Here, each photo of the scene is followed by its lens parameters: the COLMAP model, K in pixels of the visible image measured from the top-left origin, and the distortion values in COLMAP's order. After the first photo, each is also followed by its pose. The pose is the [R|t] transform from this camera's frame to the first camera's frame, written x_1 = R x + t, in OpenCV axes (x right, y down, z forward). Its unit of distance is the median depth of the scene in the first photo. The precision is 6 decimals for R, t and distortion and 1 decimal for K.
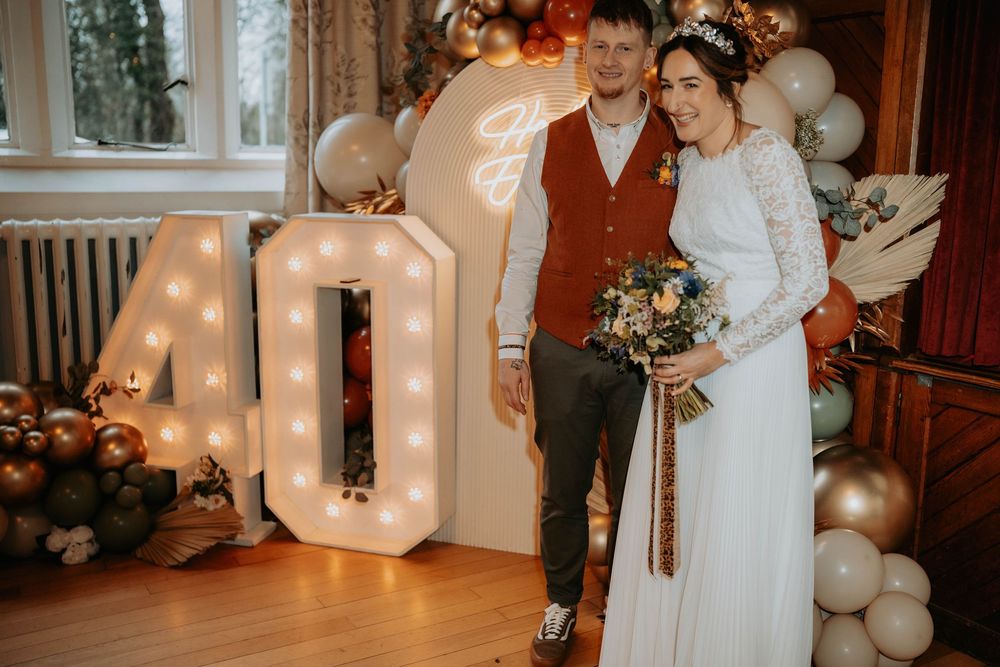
lens RADIAL K [[958.9, 0, 500.0], [0, 958.9, 333.5], [0, 0, 1]] dist [-0.046284, 0.010115]
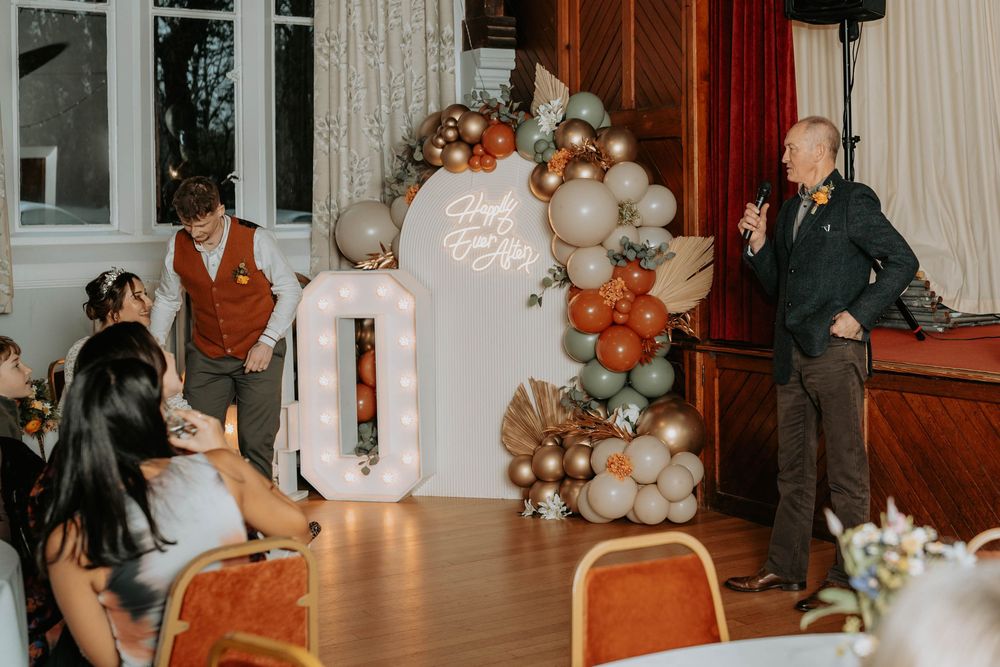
lens RADIAL K [[1286.7, 0, 500.0], [0, 1286.7, 333.5], [0, 0, 1]] dist [-0.037493, -0.009077]
pose [[0.999265, -0.011958, -0.036408, 0.130827], [0.008345, 0.995170, -0.097808, 0.175067], [0.037402, 0.097432, 0.994539, -0.977222]]
